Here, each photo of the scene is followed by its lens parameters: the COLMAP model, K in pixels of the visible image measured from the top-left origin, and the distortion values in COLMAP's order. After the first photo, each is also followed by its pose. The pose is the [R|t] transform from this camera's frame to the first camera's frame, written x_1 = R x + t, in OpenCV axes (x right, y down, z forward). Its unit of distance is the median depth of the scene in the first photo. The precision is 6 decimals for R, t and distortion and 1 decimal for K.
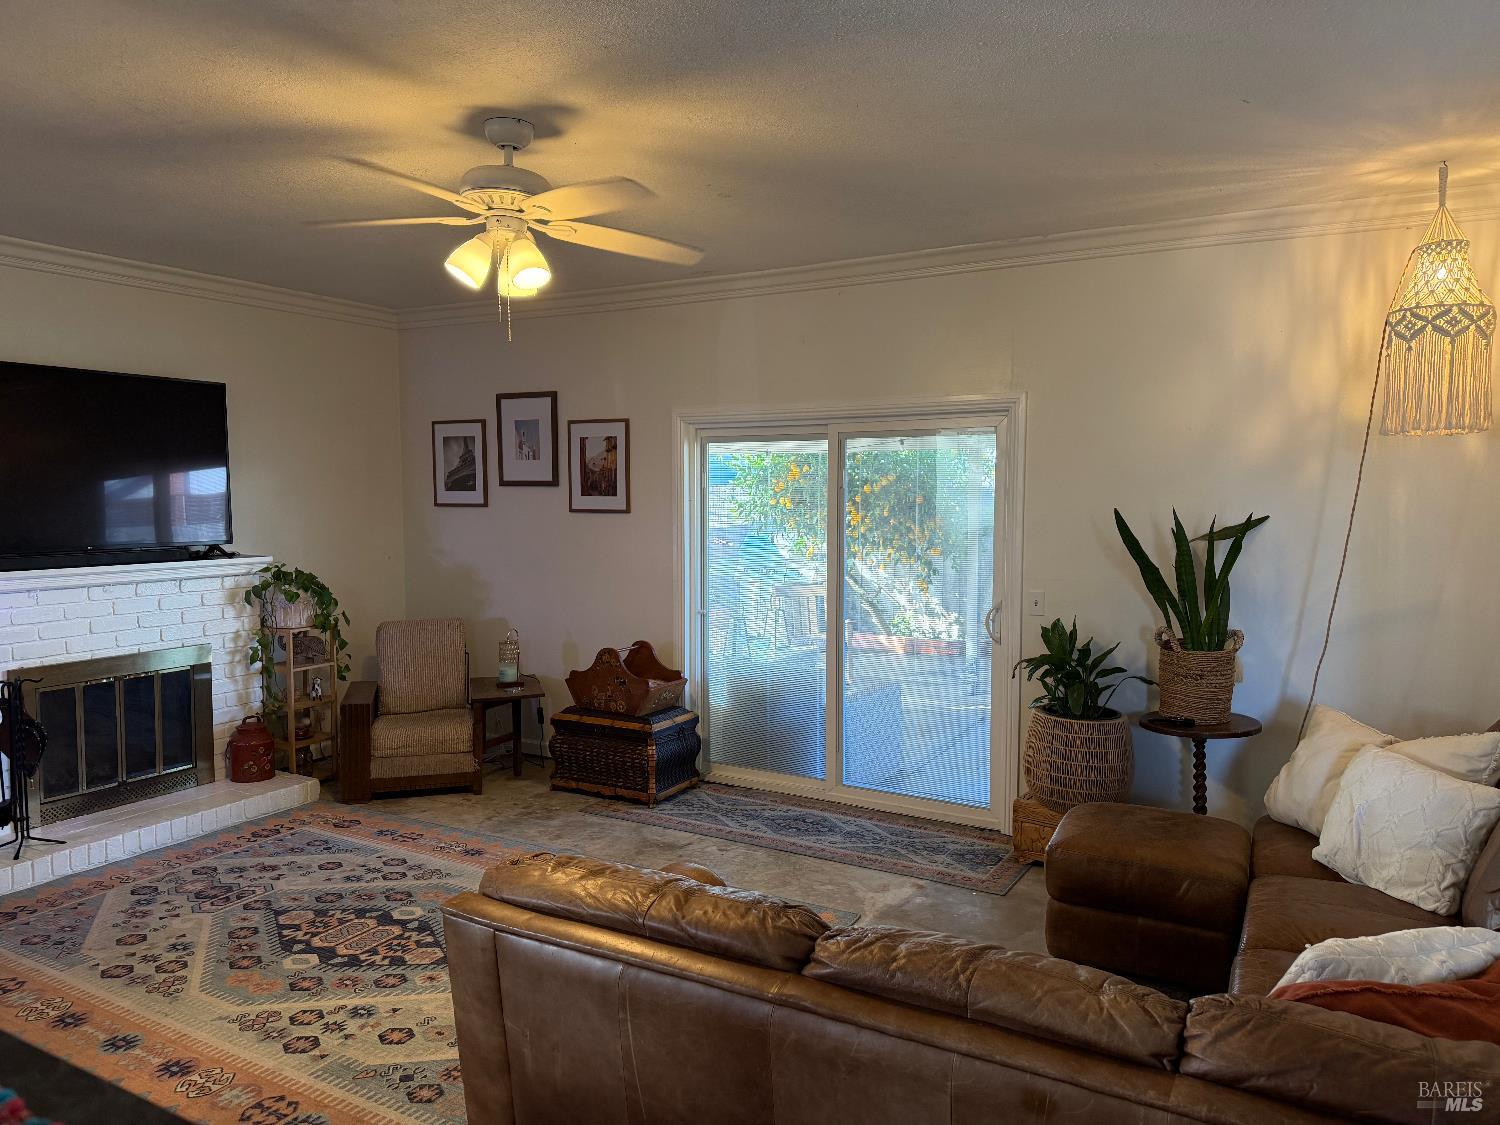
lens RADIAL K [[1062.9, 0, 756.1], [0, 1062.9, 559.9], [0, 0, 1]] dist [0.071258, -0.011968]
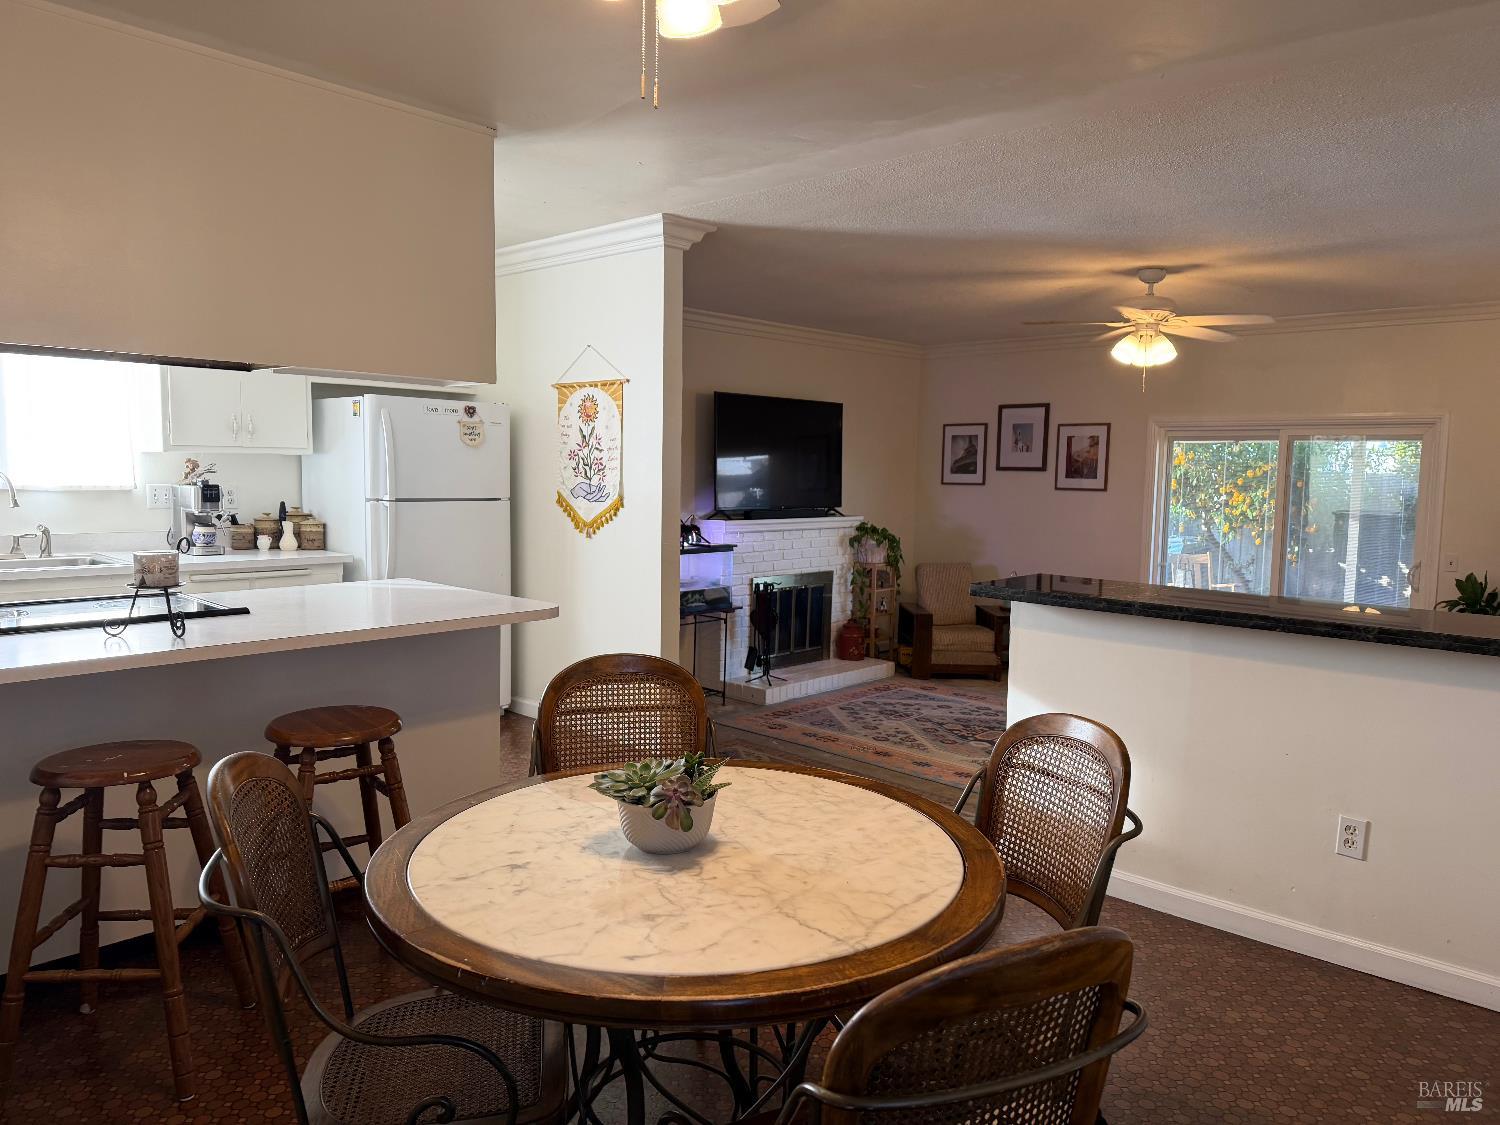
lens RADIAL K [[1062.9, 0, 738.8], [0, 1062.9, 557.6], [0, 0, 1]] dist [0.071258, -0.011968]
pose [[0.971933, 0.031197, -0.233179, -0.265533], [-0.026967, 0.999409, 0.021307, 0.027899], [0.233705, -0.014420, 0.972200, -0.504372]]
